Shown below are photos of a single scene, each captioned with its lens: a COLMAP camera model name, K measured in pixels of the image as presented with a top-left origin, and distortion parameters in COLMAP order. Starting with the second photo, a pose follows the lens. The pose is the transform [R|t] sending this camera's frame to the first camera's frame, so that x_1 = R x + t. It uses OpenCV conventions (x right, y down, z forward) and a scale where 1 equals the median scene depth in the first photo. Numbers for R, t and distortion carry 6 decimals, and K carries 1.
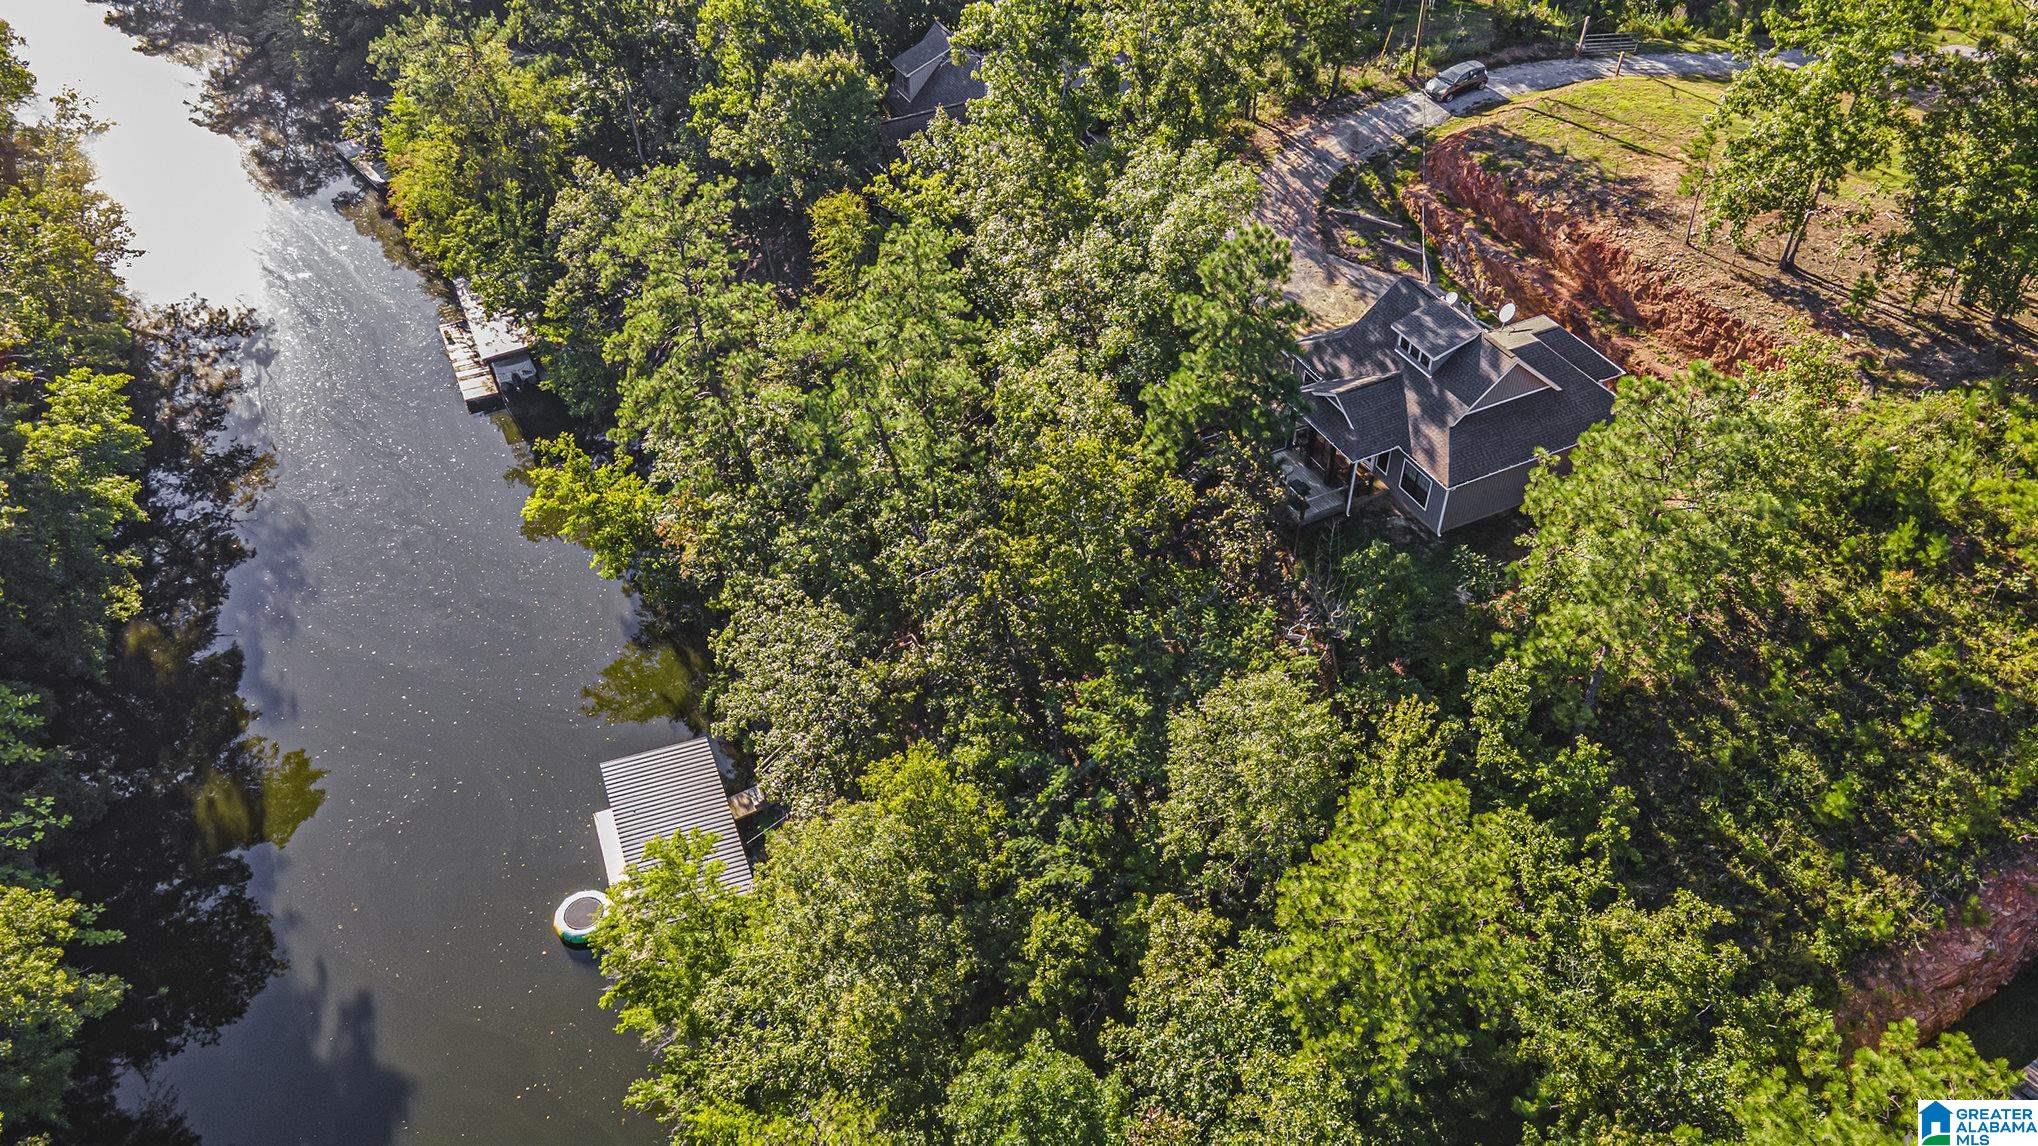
lens RADIAL K [[1519.5, 0, 1021.7], [0, 1519.5, 581.4], [0, 0, 1]] dist [0.043388, -0.001098]
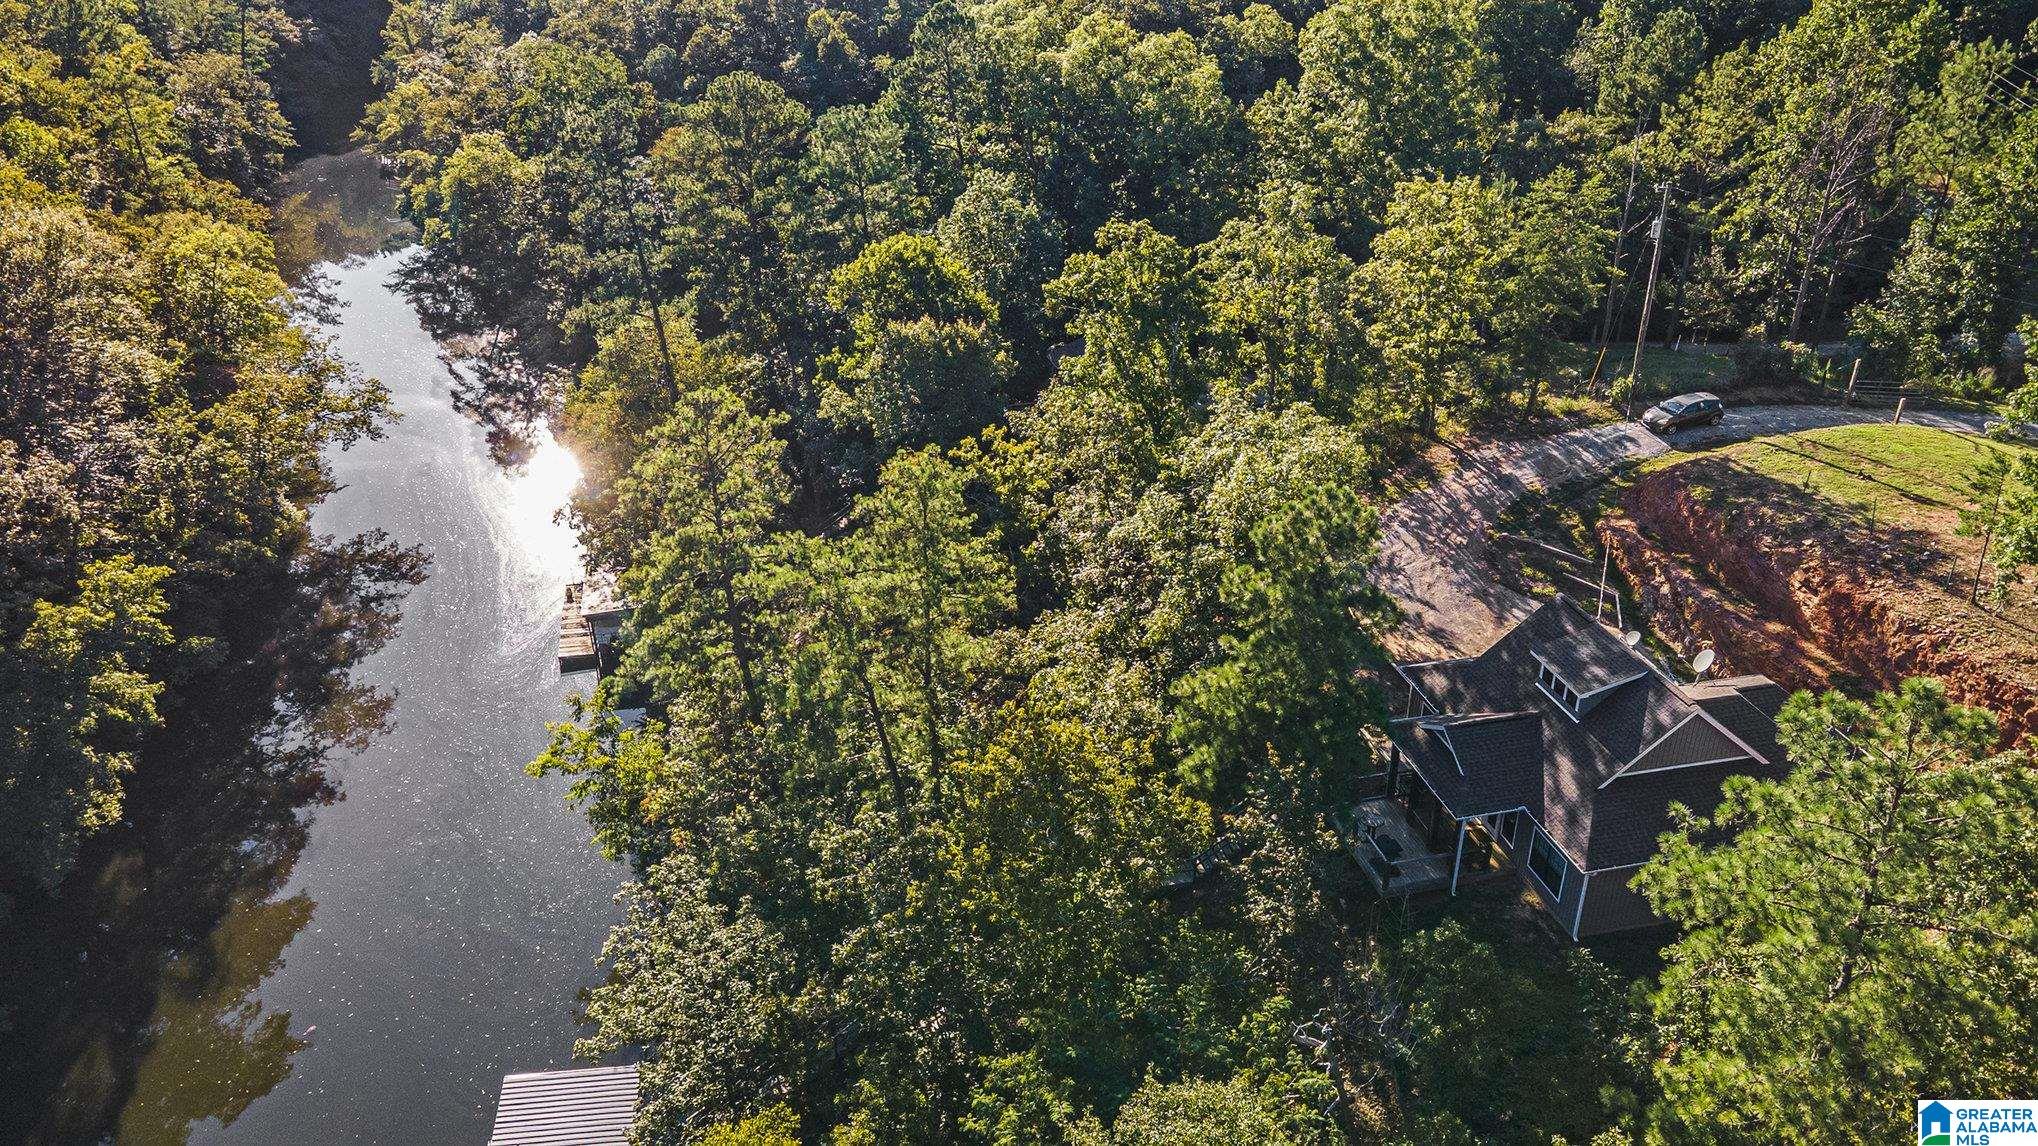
lens RADIAL K [[1502.5, 0, 1018.9], [0, 1502.5, 567.7], [0, 0, 1]] dist [0.046277, 0.008832]
pose [[0.973994, 0.105911, -0.200299, 0.128466], [-0.153800, 0.958206, -0.241219, 0.012653], [0.166380, 0.265752, 0.949576, 0.212315]]
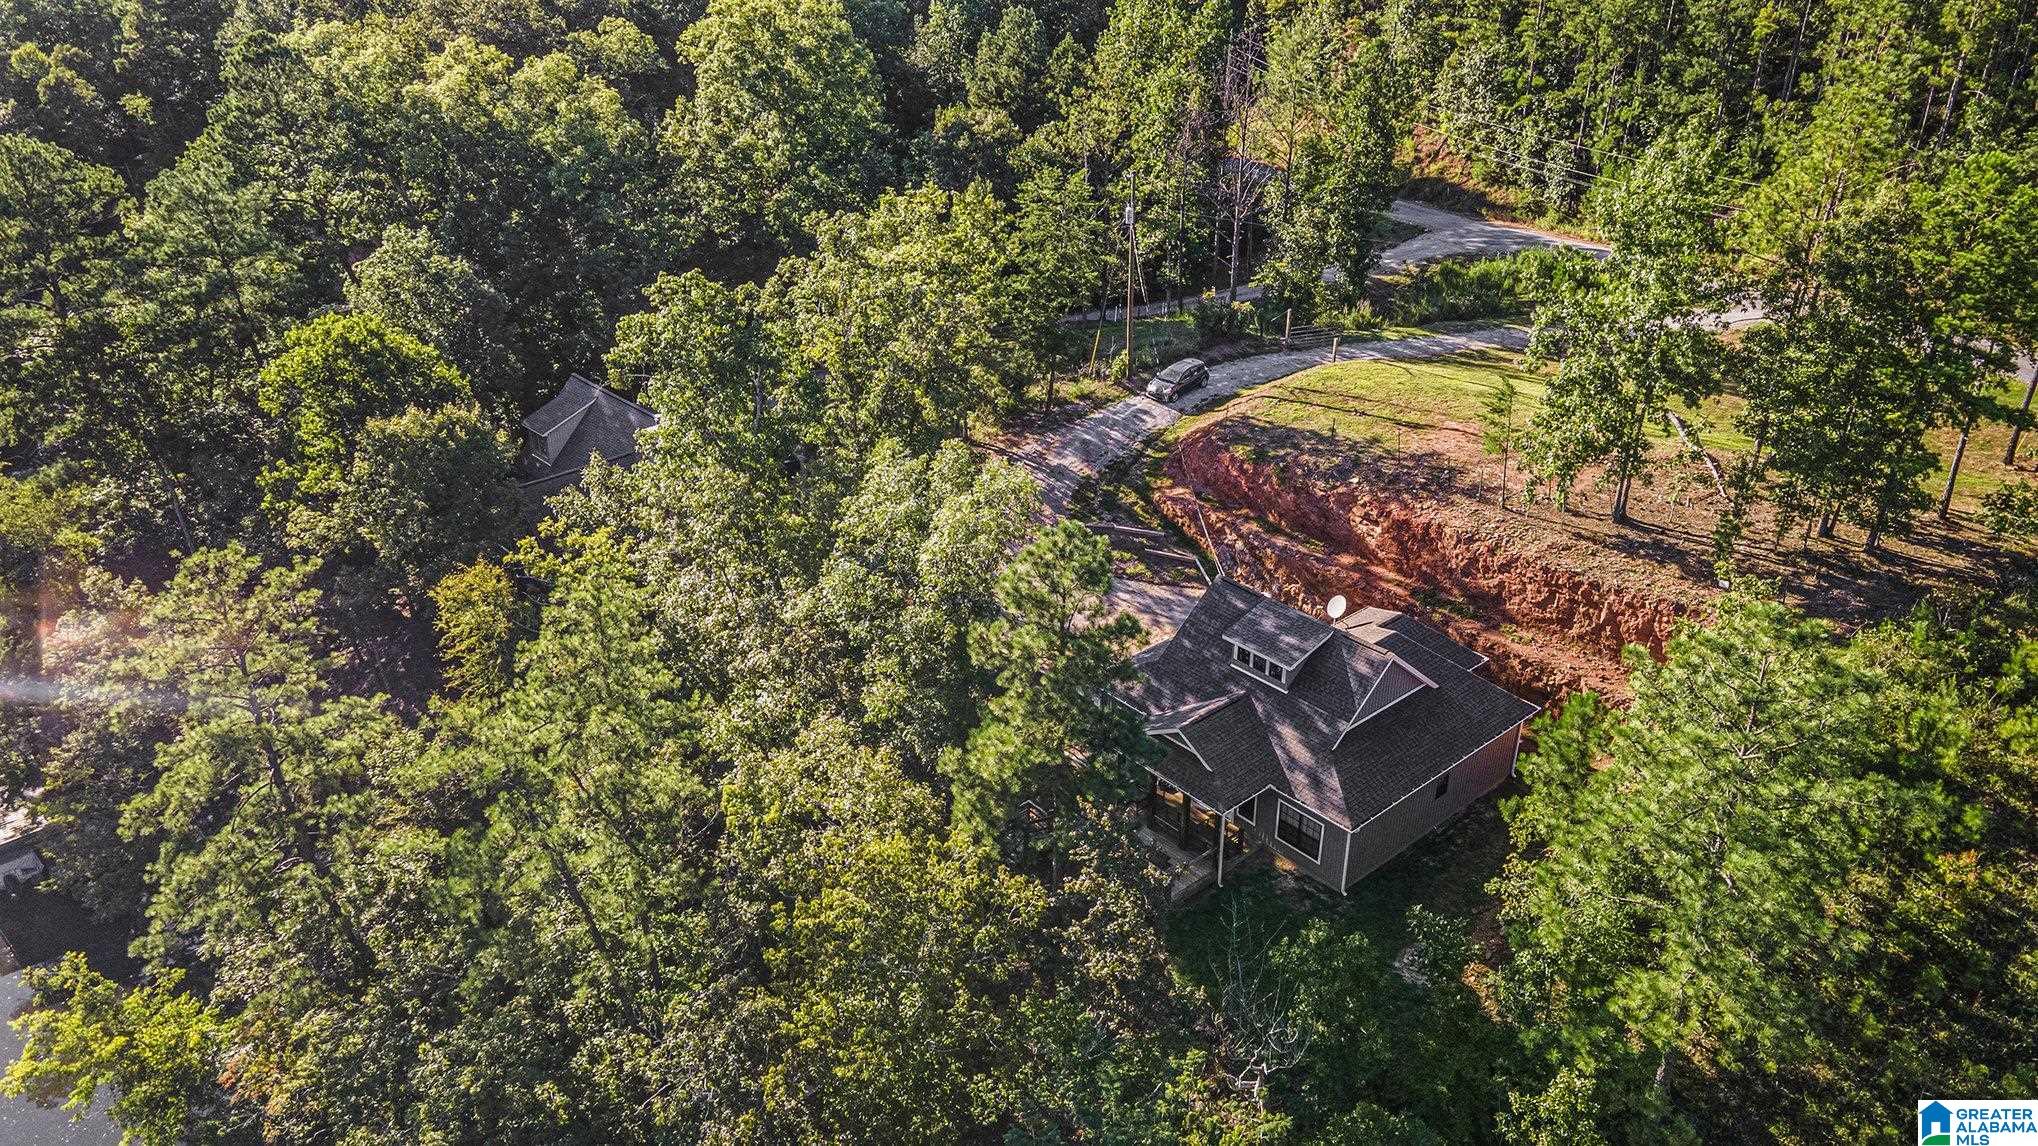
lens RADIAL K [[1502.5, 0, 1018.9], [0, 1502.5, 567.7], [0, 0, 1]] dist [0.046277, 0.008832]
pose [[0.964806, -0.113807, 0.237059, -0.037751], [0.170293, 0.957333, -0.233480, -0.033720], [-0.200373, 0.265633, 0.943022, 0.251777]]
